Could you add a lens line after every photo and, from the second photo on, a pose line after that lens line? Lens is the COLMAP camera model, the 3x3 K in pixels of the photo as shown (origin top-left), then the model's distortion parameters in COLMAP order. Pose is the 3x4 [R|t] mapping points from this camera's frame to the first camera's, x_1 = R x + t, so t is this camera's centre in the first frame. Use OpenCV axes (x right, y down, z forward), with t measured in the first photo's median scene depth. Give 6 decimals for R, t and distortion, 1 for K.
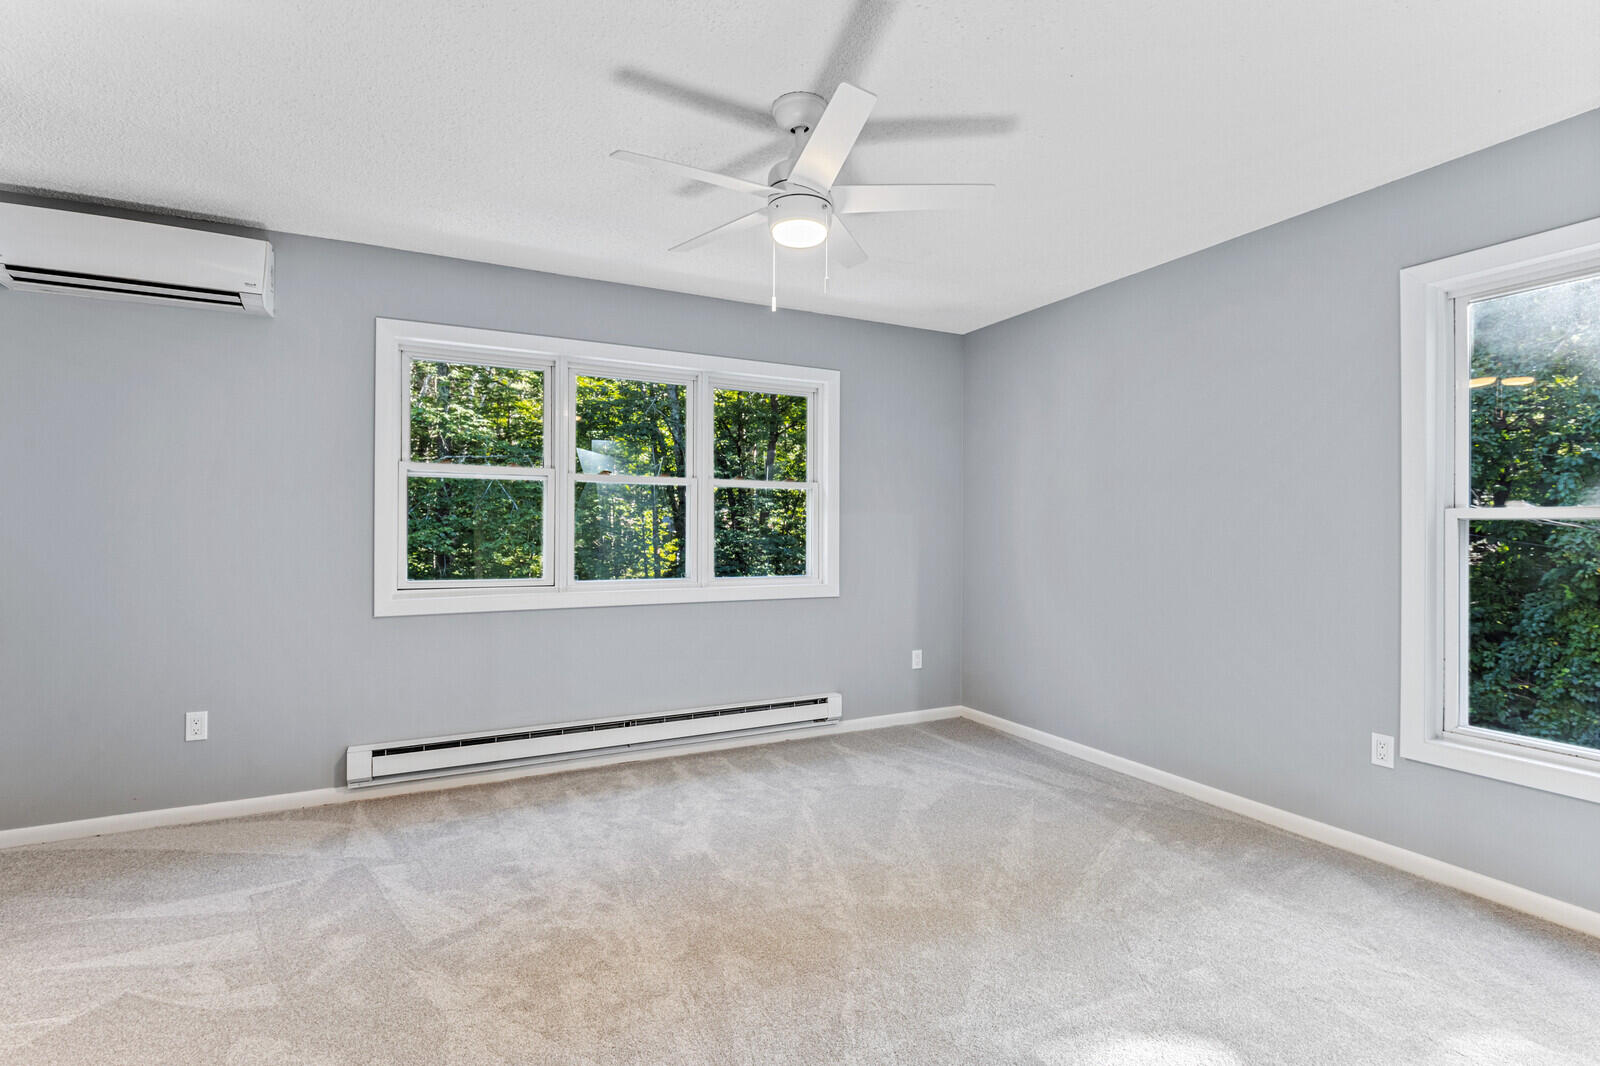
lens RADIAL K [[748.5, 0, 775.1], [0, 748.5, 541.0], [0, 0, 1]] dist [-0.001283, -0.000237]
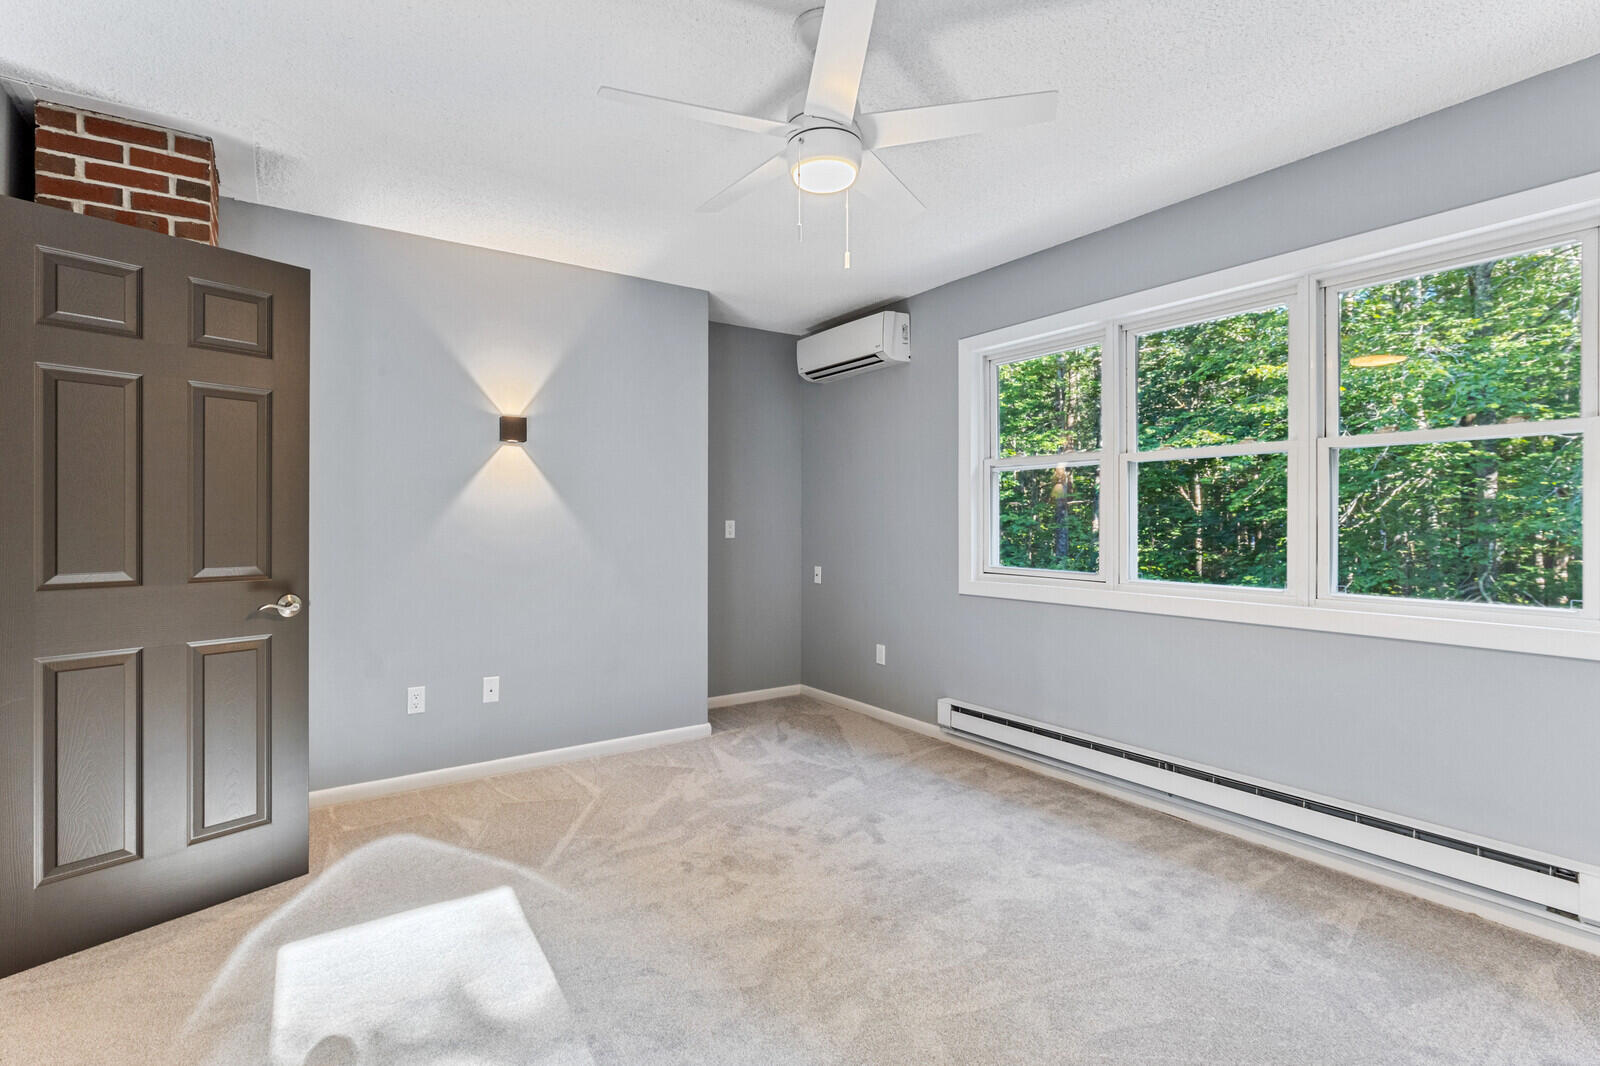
lens RADIAL K [[800.6, 0, 854.8], [0, 800.6, 529.9], [0, 0, 1]] dist [0.002493, 0.000512]
pose [[0.138211, 0.007960, -0.990371, 0.724498], [-0.010449, 0.999924, 0.006579, -0.005850], [0.990348, 0.009439, 0.138284, 0.688391]]
